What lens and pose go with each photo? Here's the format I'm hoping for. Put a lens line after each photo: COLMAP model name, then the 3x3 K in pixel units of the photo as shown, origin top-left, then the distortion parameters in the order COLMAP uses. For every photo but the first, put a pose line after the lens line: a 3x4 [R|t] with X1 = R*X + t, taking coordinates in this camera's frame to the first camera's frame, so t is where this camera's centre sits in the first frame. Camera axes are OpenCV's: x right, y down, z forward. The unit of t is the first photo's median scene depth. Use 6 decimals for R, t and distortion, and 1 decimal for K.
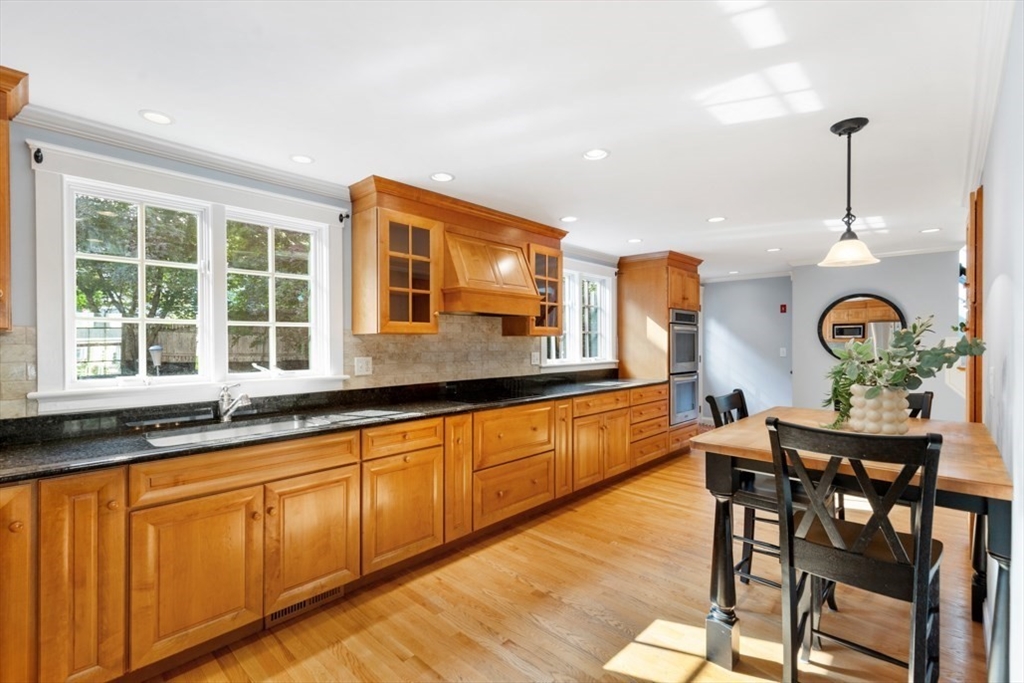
lens RADIAL K [[462.0, 0, 504.7], [0, 462.0, 335.8], [0, 0, 1]] dist [0.007970, -0.000022]
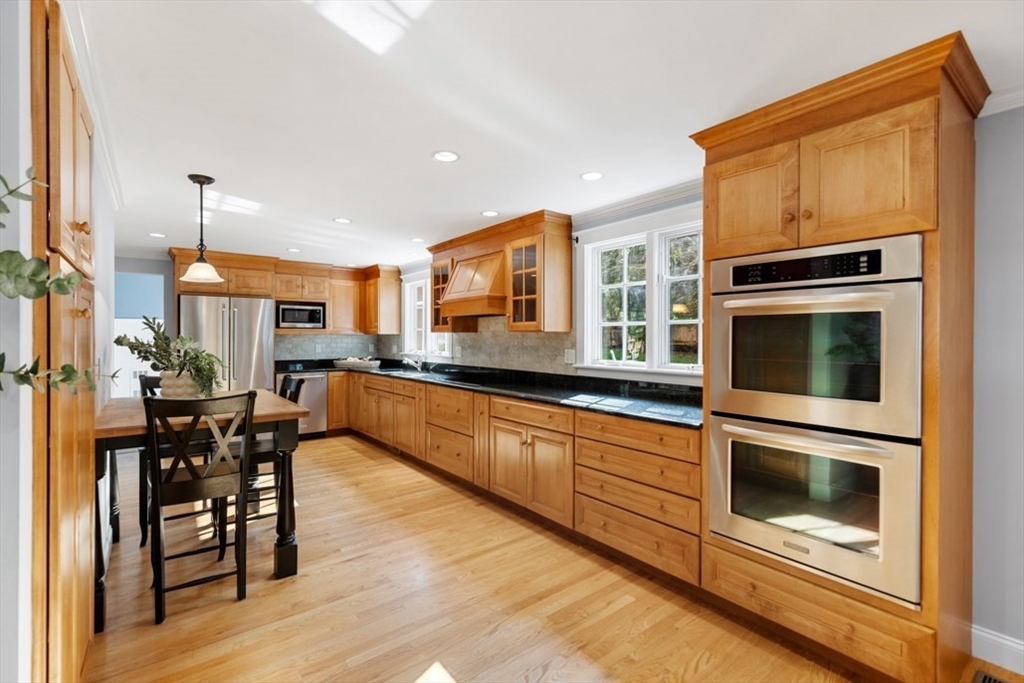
lens RADIAL K [[462.0, 0, 497.7], [0, 462.0, 340.0], [0, 0, 1]] dist [0.007970, -0.000022]
pose [[-0.160147, 0.003984, -0.987085, 1.138571], [0.005249, 0.999981, 0.003185, 0.016822], [0.987079, -0.004671, -0.160165, 1.210825]]
